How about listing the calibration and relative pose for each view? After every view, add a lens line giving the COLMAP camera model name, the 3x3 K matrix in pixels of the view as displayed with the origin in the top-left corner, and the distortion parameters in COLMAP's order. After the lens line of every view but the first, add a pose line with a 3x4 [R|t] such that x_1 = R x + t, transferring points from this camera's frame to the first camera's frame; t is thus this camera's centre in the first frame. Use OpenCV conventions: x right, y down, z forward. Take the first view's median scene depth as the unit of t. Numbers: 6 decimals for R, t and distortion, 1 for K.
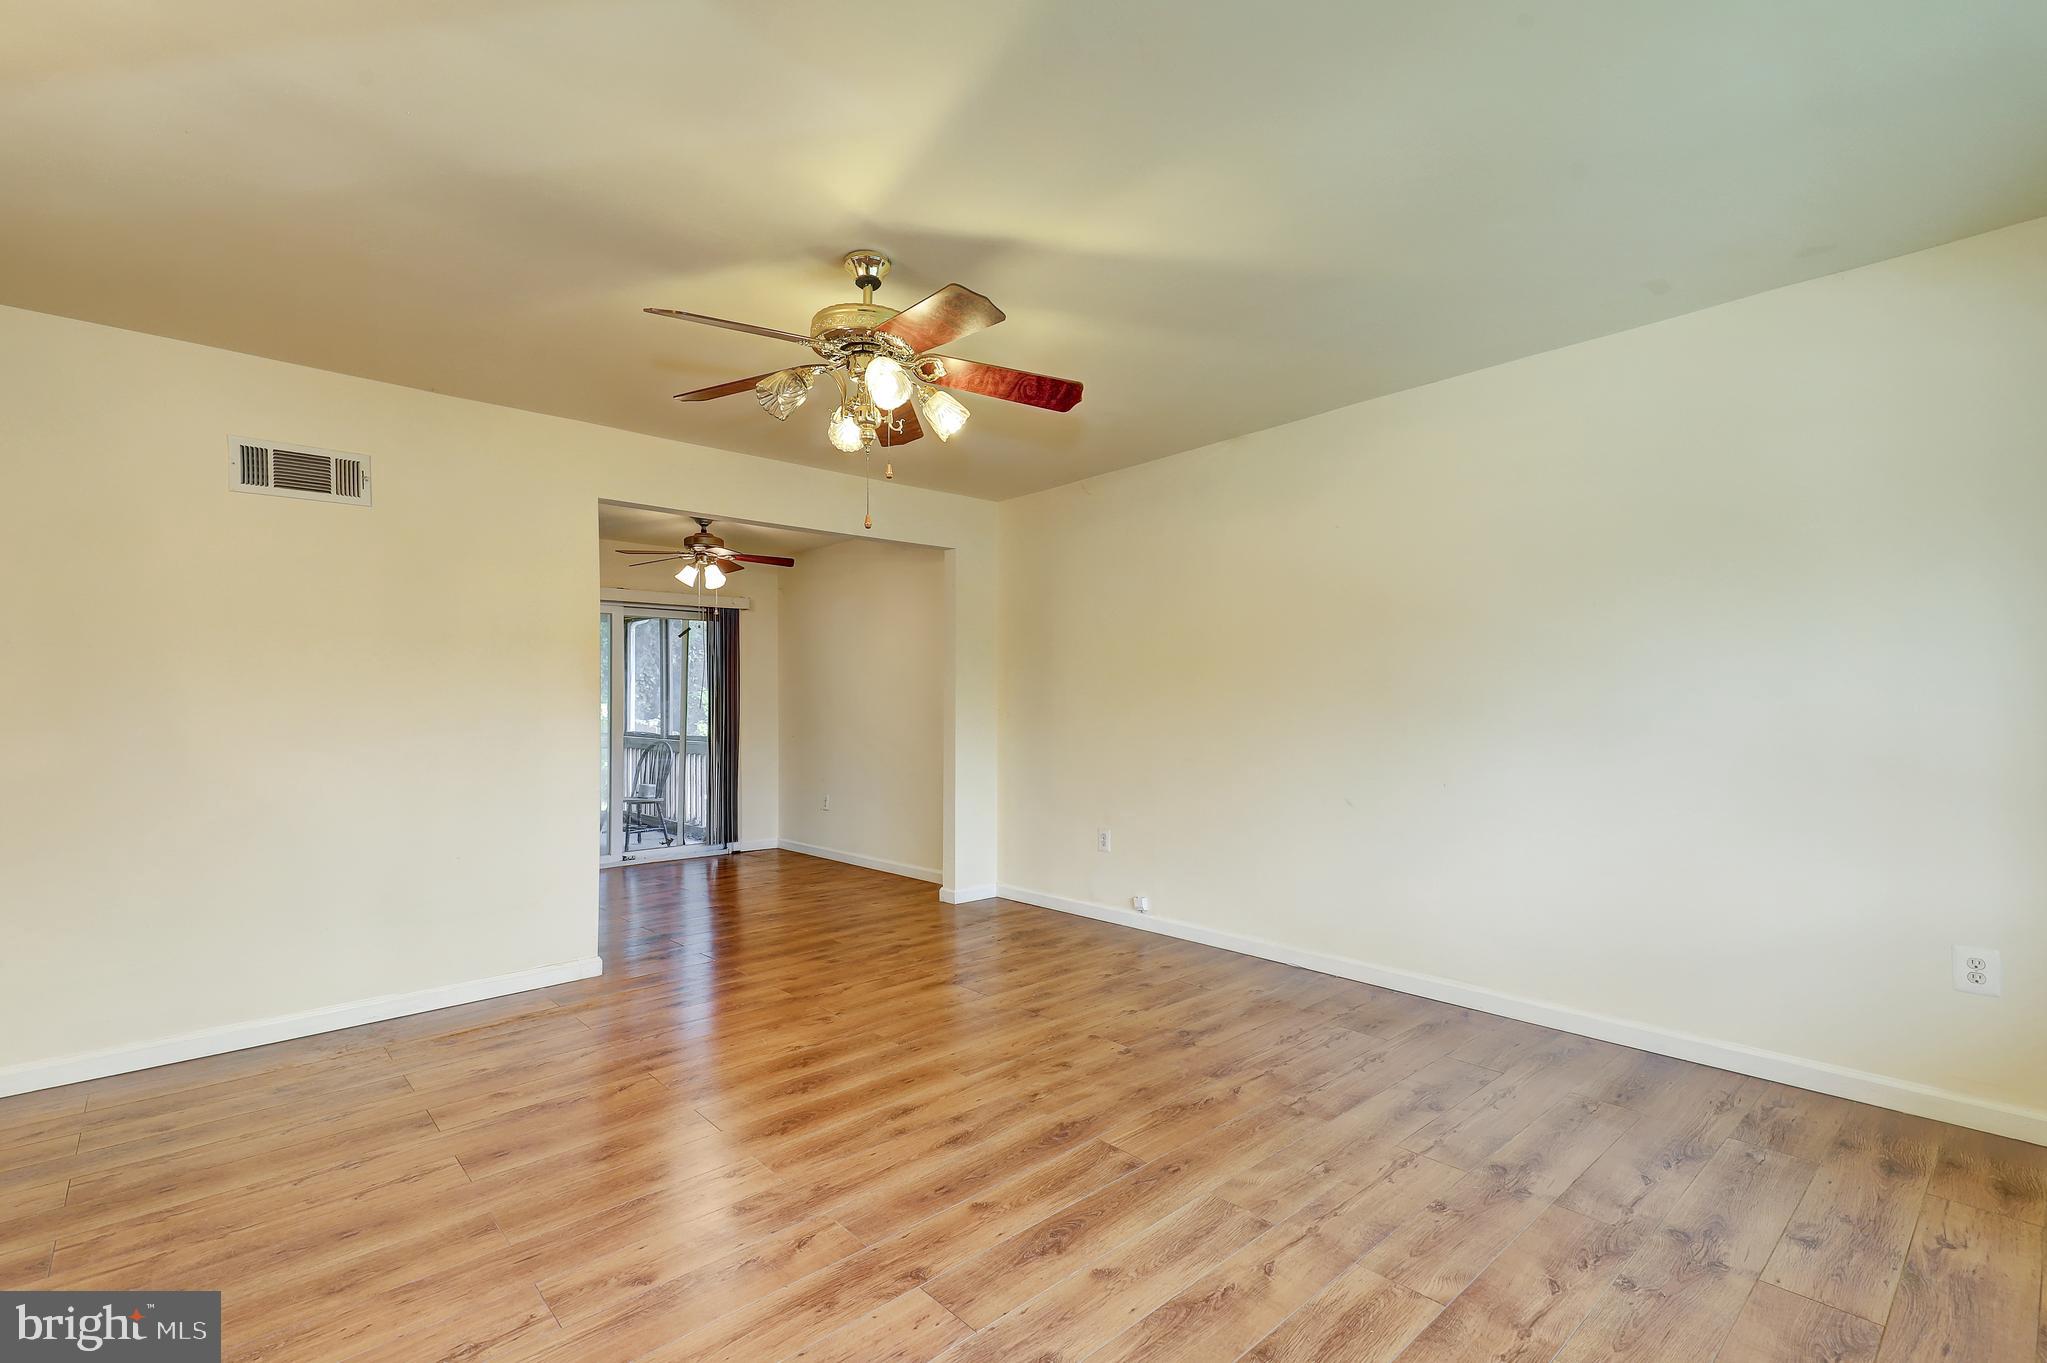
lens RADIAL K [[911.8, 0, 1016.6], [0, 911.8, 697.7], [0, 0, 1]] dist [0.042889, -0.000285]
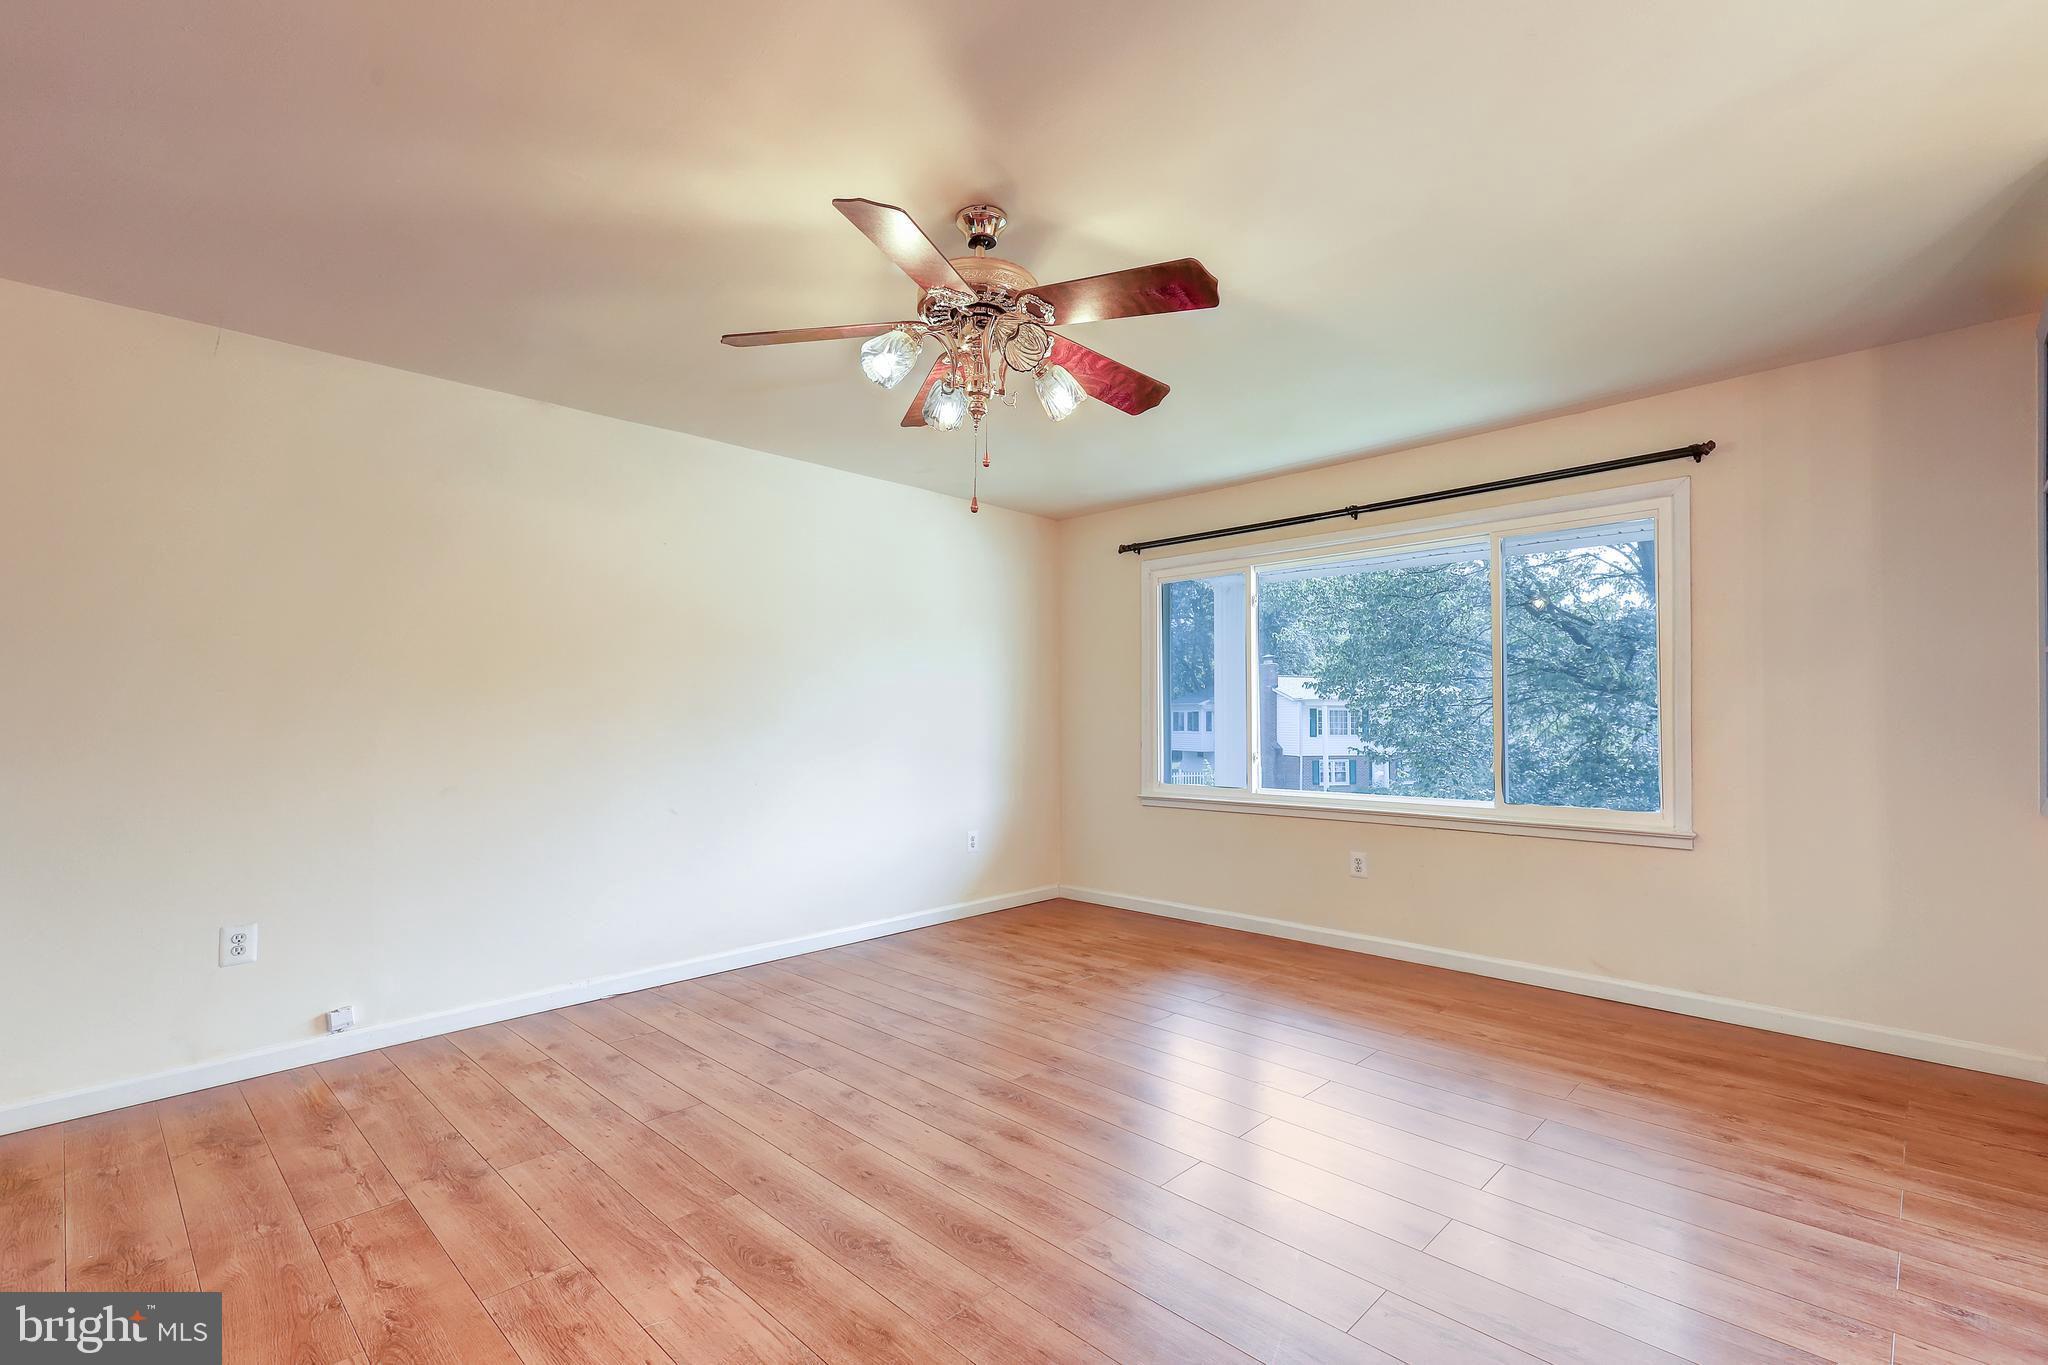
lens RADIAL K [[912.2, 0, 1017.1], [0, 912.2, 698.8], [0, 0, 1]] dist [0.042889, -0.000285]
pose [[-0.060040, 0.027691, 0.997812, -0.992035], [-0.005713, 0.999589, -0.028084, 0.019771], [-0.998180, -0.007387, -0.059857, 0.958595]]
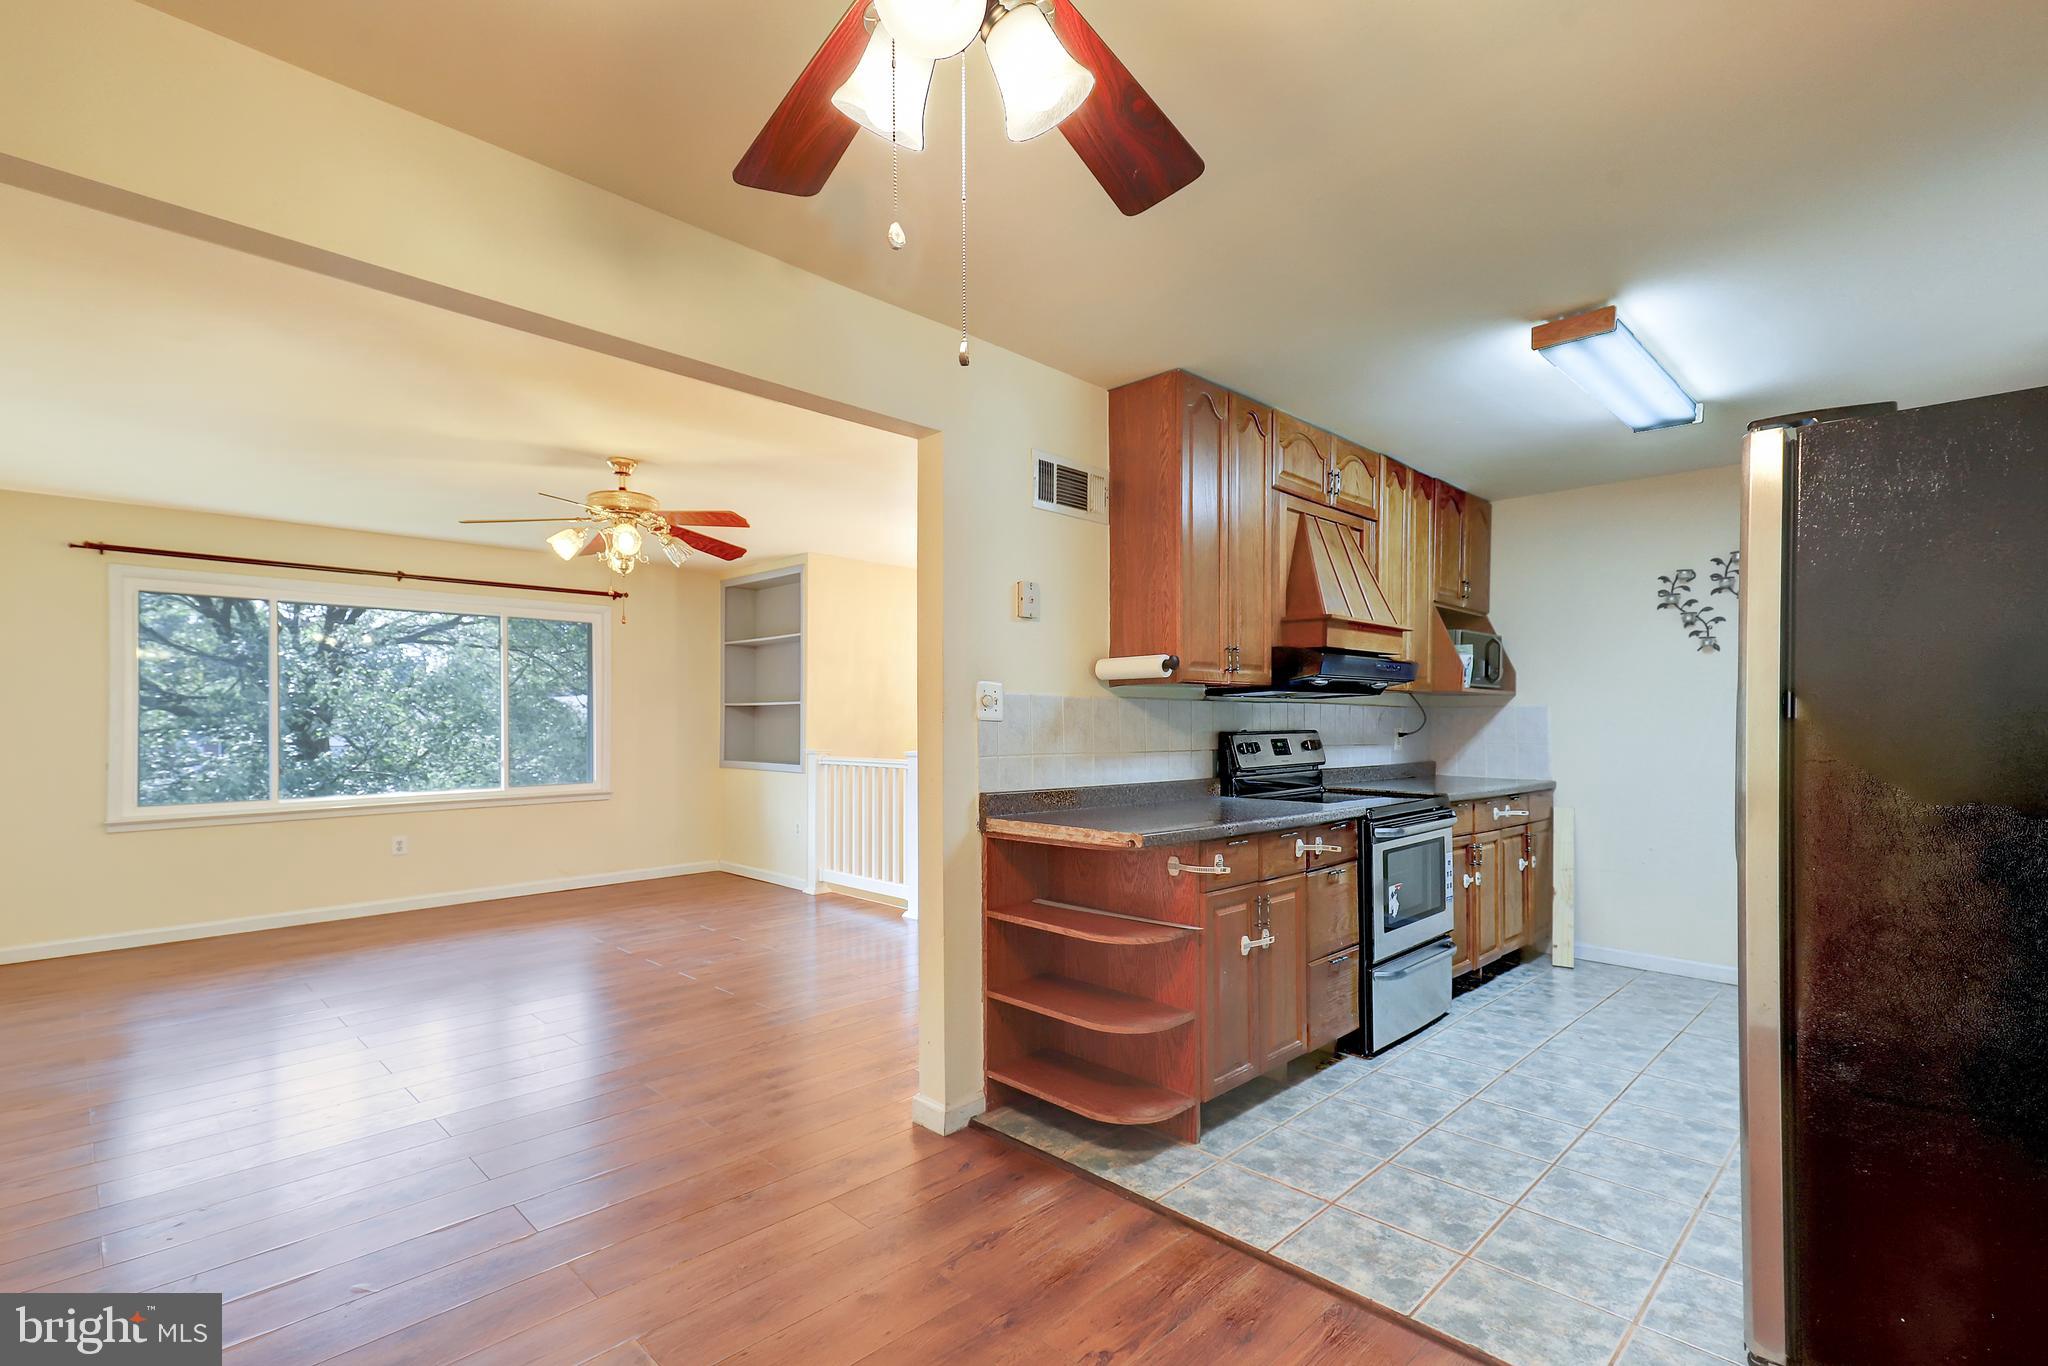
lens RADIAL K [[946.1, 0, 1017.2], [0, 946.1, 715.9], [0, 0, 1]] dist [0.040257, -0.000310]
pose [[-0.998679, 0.009288, -0.050528, -0.723392], [0.009917, 0.999876, -0.012212, 0.004842], [0.050409, -0.012697, -0.998648, 2.555791]]
